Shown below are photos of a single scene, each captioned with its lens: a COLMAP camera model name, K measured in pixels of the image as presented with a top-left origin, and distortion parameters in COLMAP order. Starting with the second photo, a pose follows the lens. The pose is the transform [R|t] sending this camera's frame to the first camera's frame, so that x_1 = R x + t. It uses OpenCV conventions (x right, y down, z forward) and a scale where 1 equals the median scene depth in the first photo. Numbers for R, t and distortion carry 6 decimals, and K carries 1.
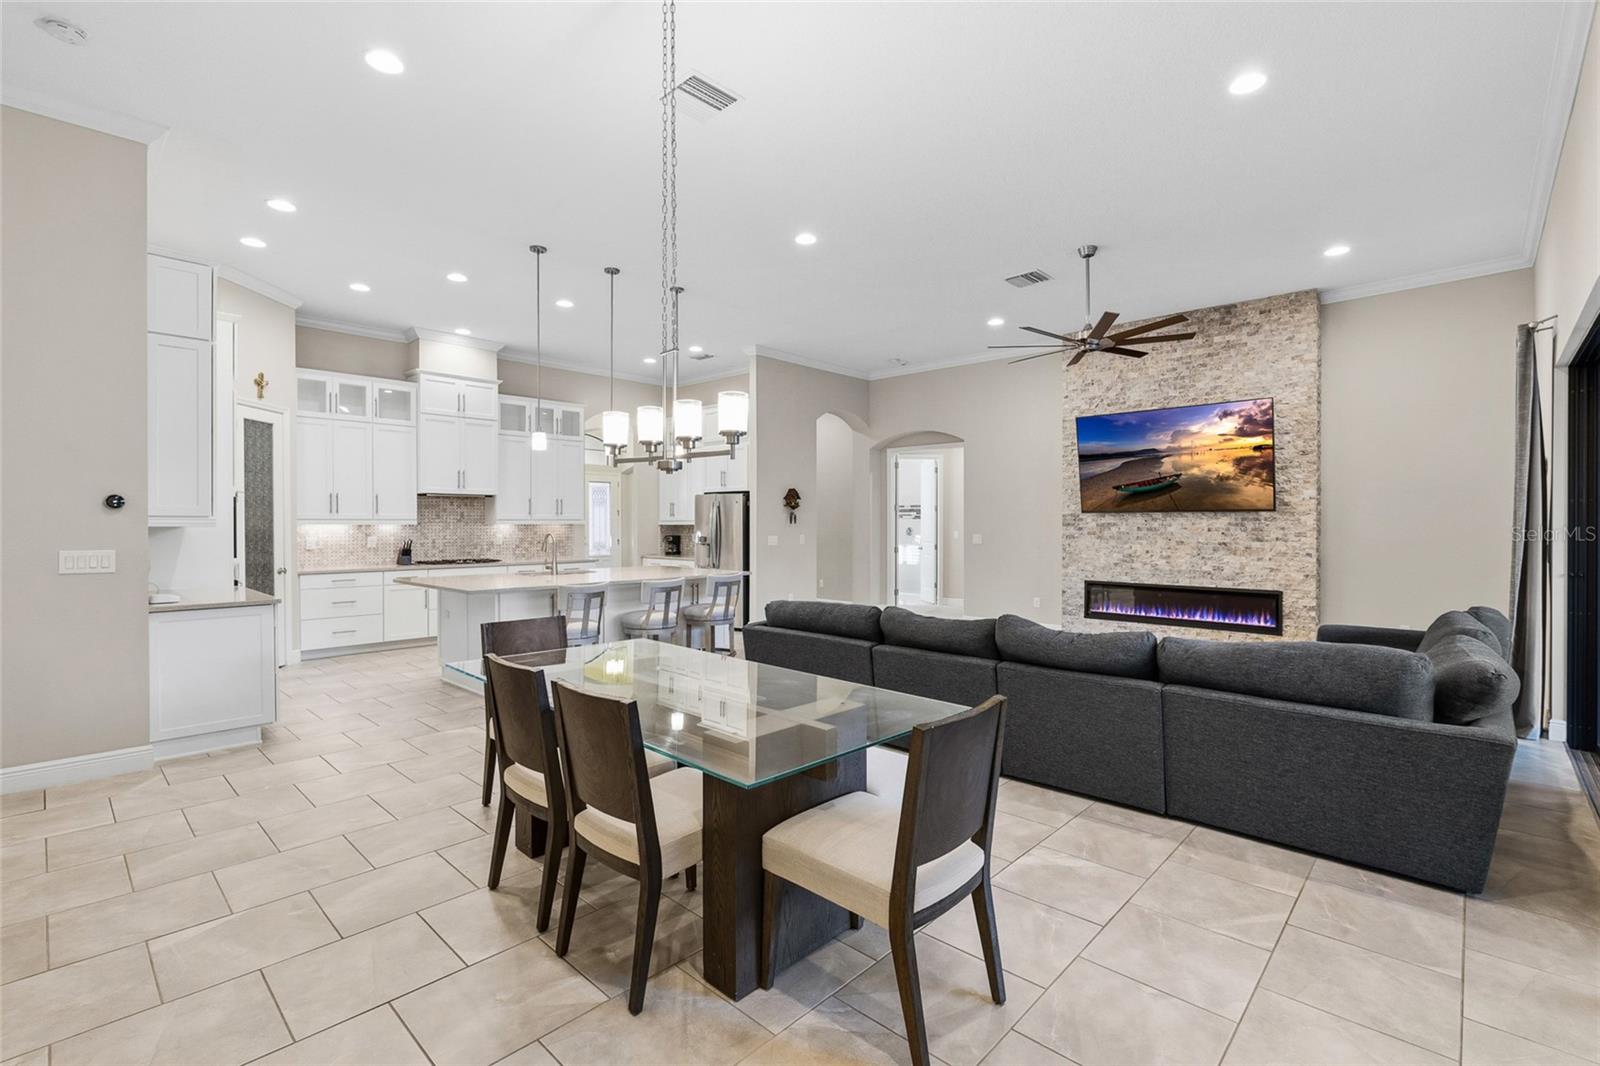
lens RADIAL K [[724.7, 0, 802.1], [0, 724.7, 527.2], [0, 0, 1]] dist [-0.005981, 0.000172]
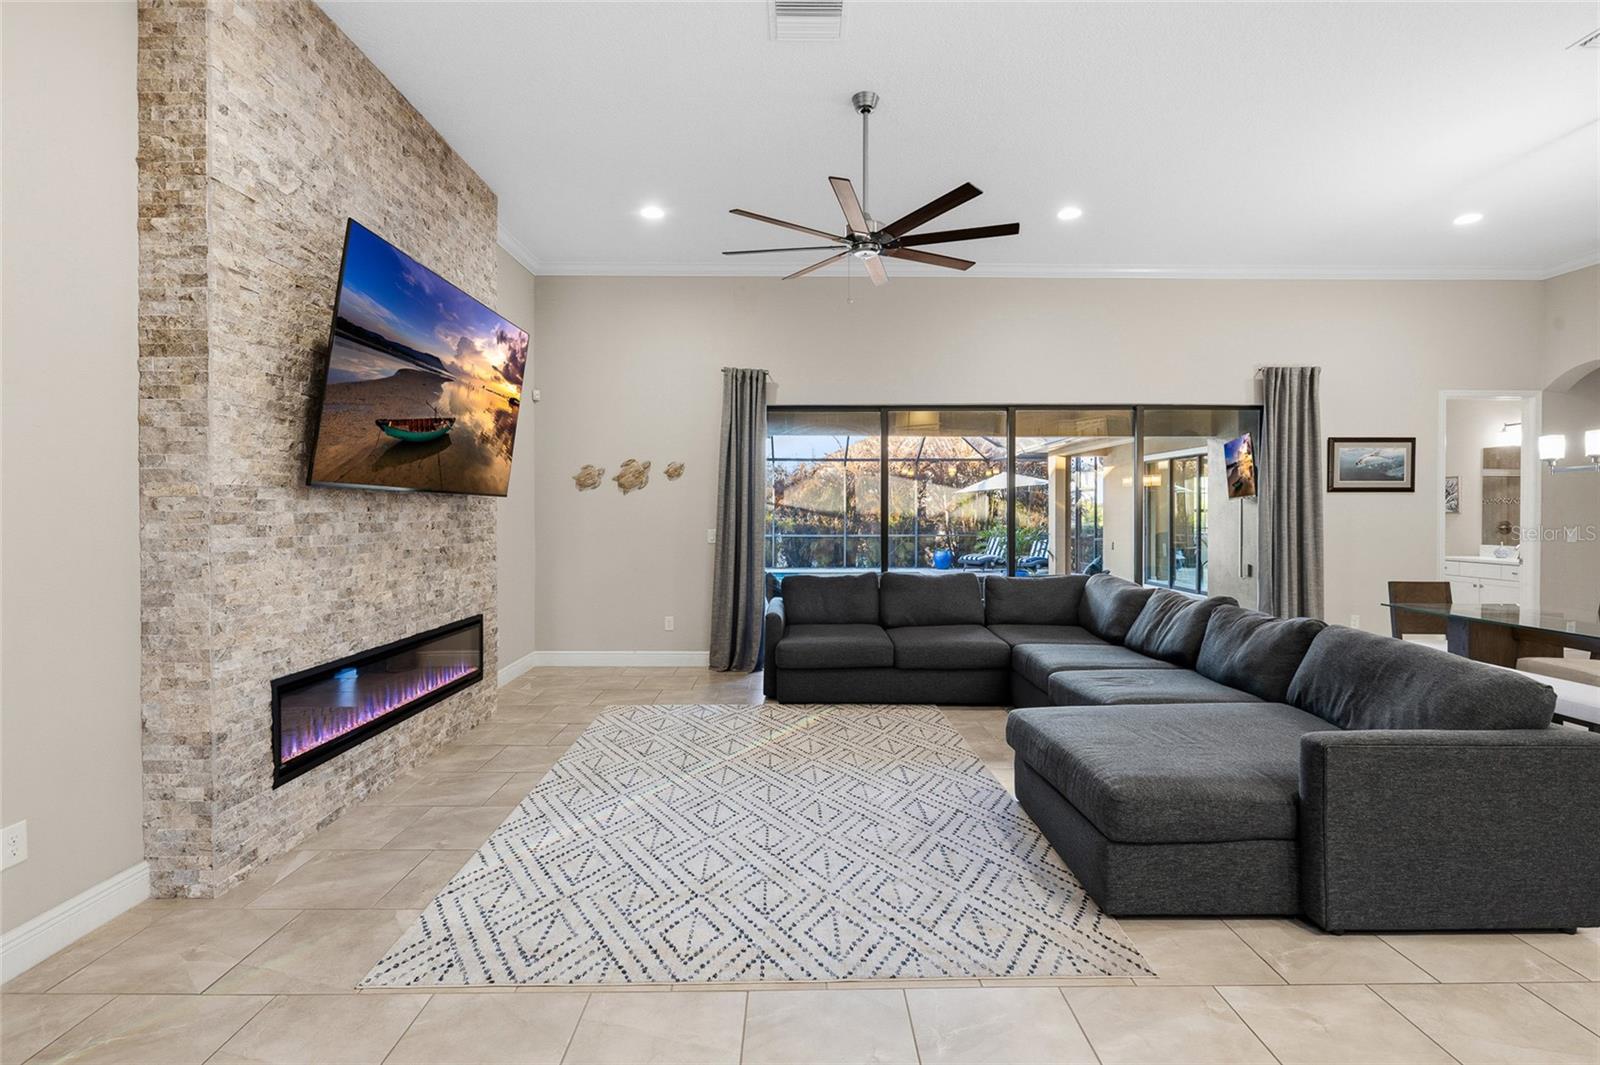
lens RADIAL K [[726.7, 0, 803.1], [0, 726.7, 517.4], [0, 0, 1]] dist [-0.004671, -0.000212]
pose [[-0.692570, -0.003505, 0.721342, -0.033421], [0.004922, 0.999942, 0.009584, -0.006580], [-0.721334, 0.010188, -0.692512, 1.083359]]
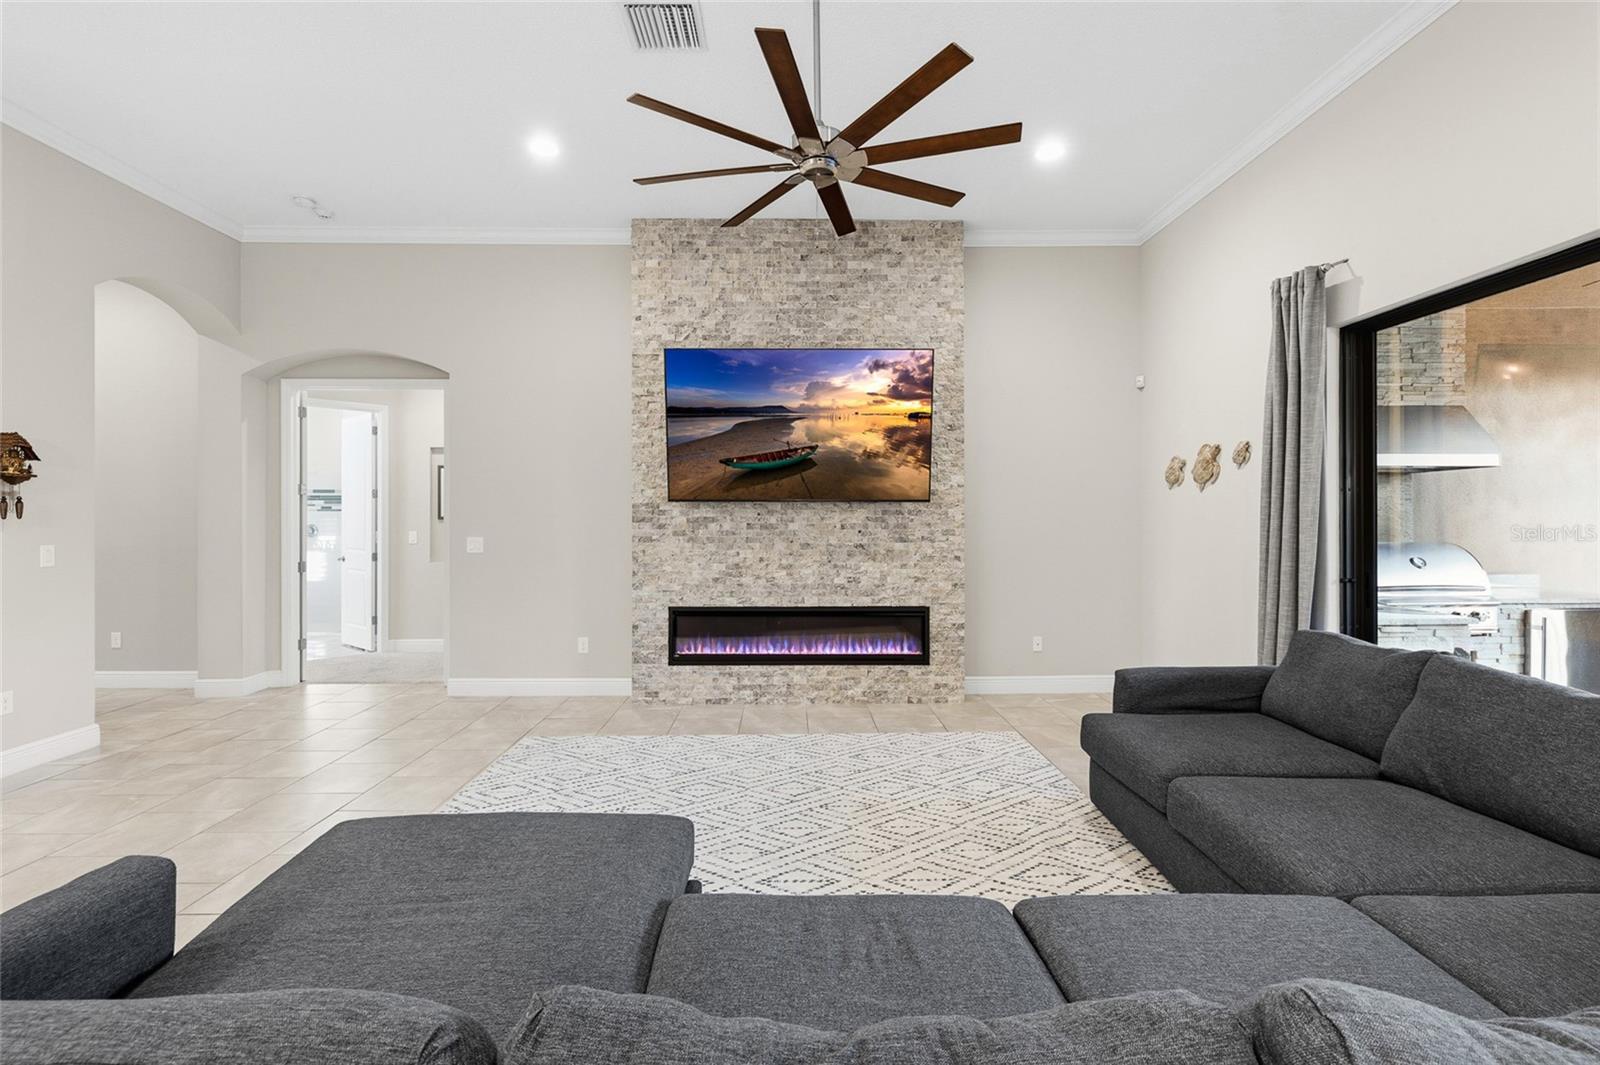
lens RADIAL K [[724.6, 0, 799.5], [0, 724.6, 516.6], [0, 0, 1]] dist [-0.007344, 0.000482]
pose [[0.715667, 0.000614, 0.698442, 0.025706], [0.004420, 0.999976, -0.005409, -0.002767], [-0.698428, 0.006958, 0.715647, 0.471215]]
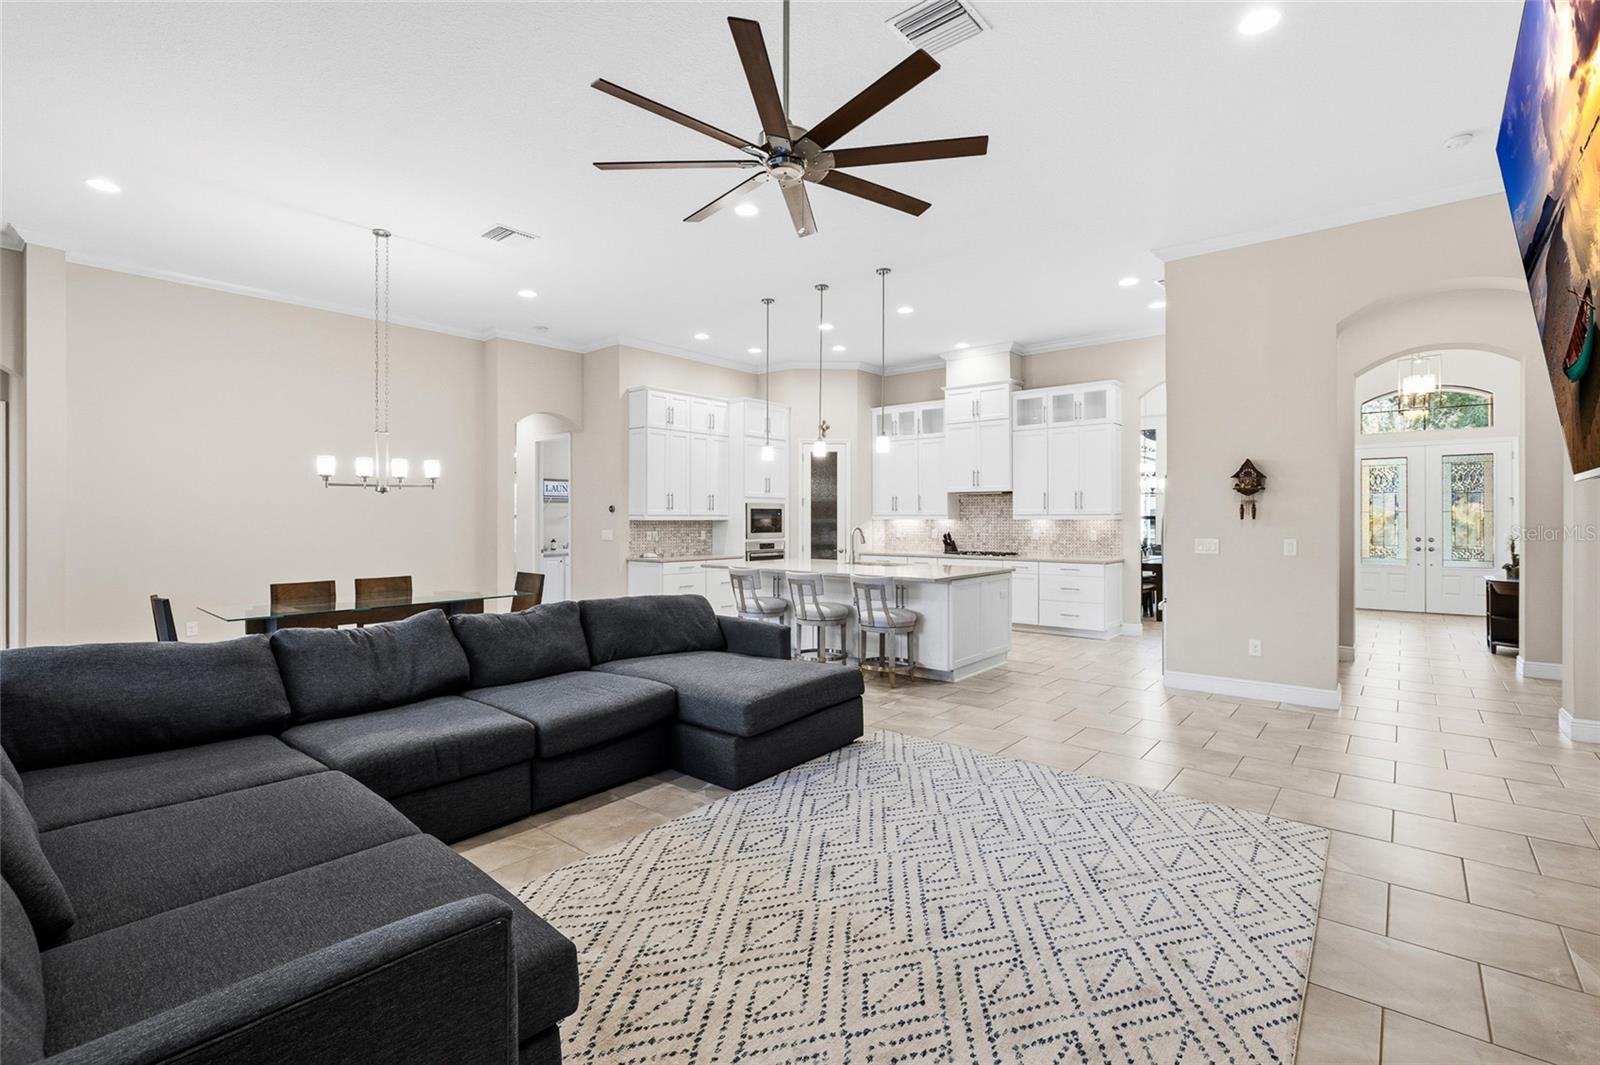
lens RADIAL K [[724.6, 0, 799.5], [0, 724.6, 516.6], [0, 0, 1]] dist [-0.007344, 0.000482]
pose [[0.053126, -0.001762, -0.998586, 0.641772], [-0.005093, 0.999985, -0.002035, -0.004933], [0.998575, 0.005194, 0.053116, 0.709788]]
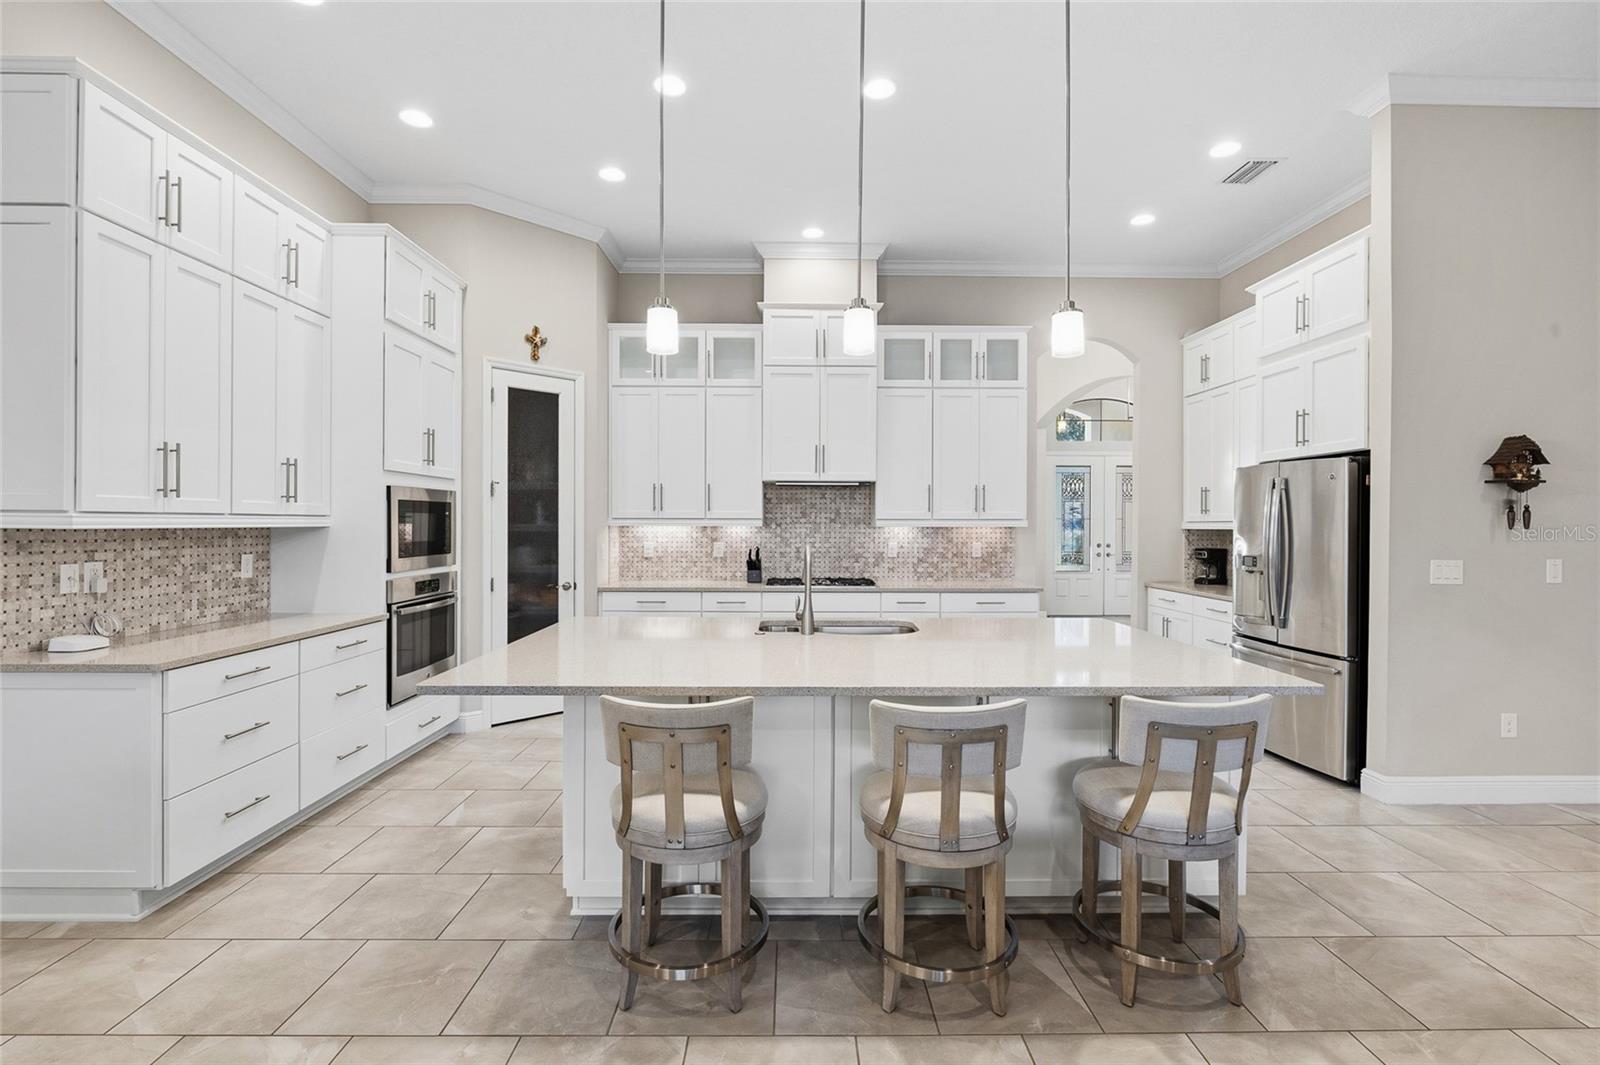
lens RADIAL K [[720.7, 0, 798.7], [0, 720.7, 527.2], [0, 0, 1]] dist [-0.005779, 0.000231]
pose [[0.692362, 0.007358, -0.721513, -0.003357], [-0.008408, 0.999962, 0.002129, -0.004516], [0.721501, 0.004593, 0.692398, 0.551349]]
